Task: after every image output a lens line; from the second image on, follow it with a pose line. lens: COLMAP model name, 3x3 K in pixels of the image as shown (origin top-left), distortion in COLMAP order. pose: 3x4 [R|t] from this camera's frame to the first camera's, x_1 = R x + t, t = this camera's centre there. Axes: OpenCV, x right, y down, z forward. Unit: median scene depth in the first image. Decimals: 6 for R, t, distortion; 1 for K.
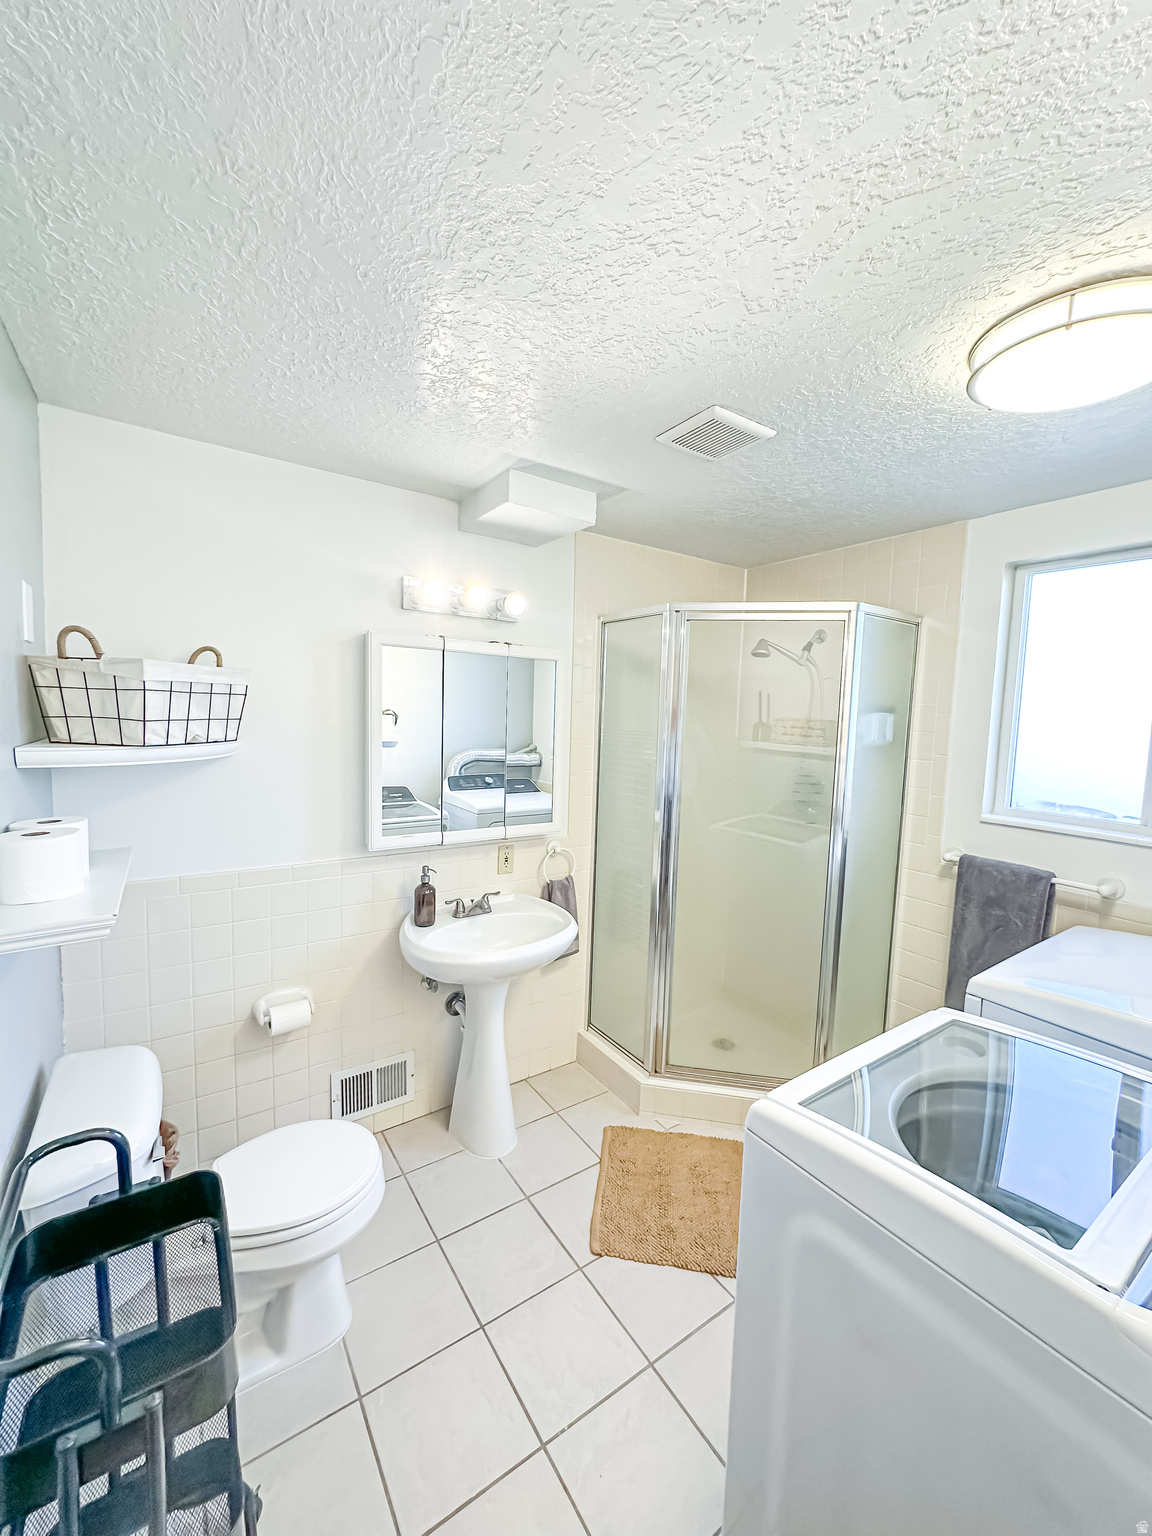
lens RADIAL K [[614.4, 0, 578.1], [0, 614.4, 768.8], [0, 0, 1]] dist [-0.001300, 0.000242]
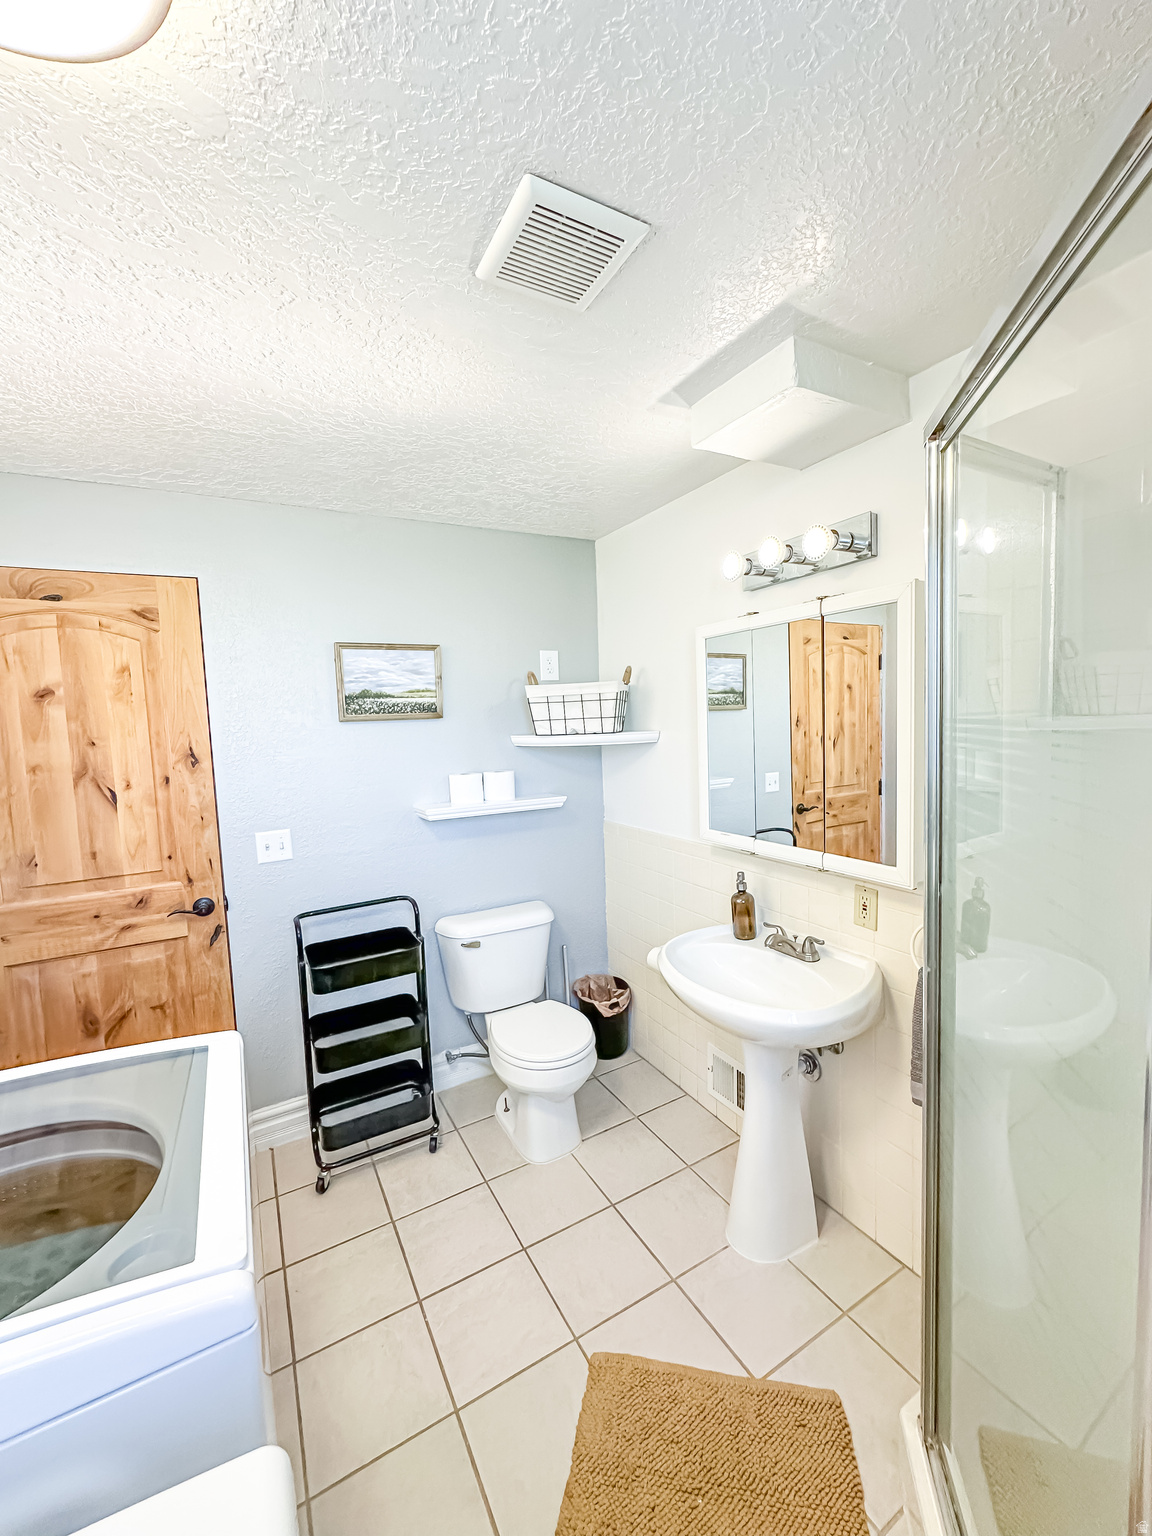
lens RADIAL K [[614.4, 0, 578.1], [0, 614.4, 768.8], [0, 0, 1]] dist [-0.001300, 0.000242]
pose [[-0.092311, 0.055224, -0.994198, 0.725360], [-0.055693, 0.996612, 0.060529, -0.038102], [0.994172, 0.060957, -0.088922, 0.909034]]
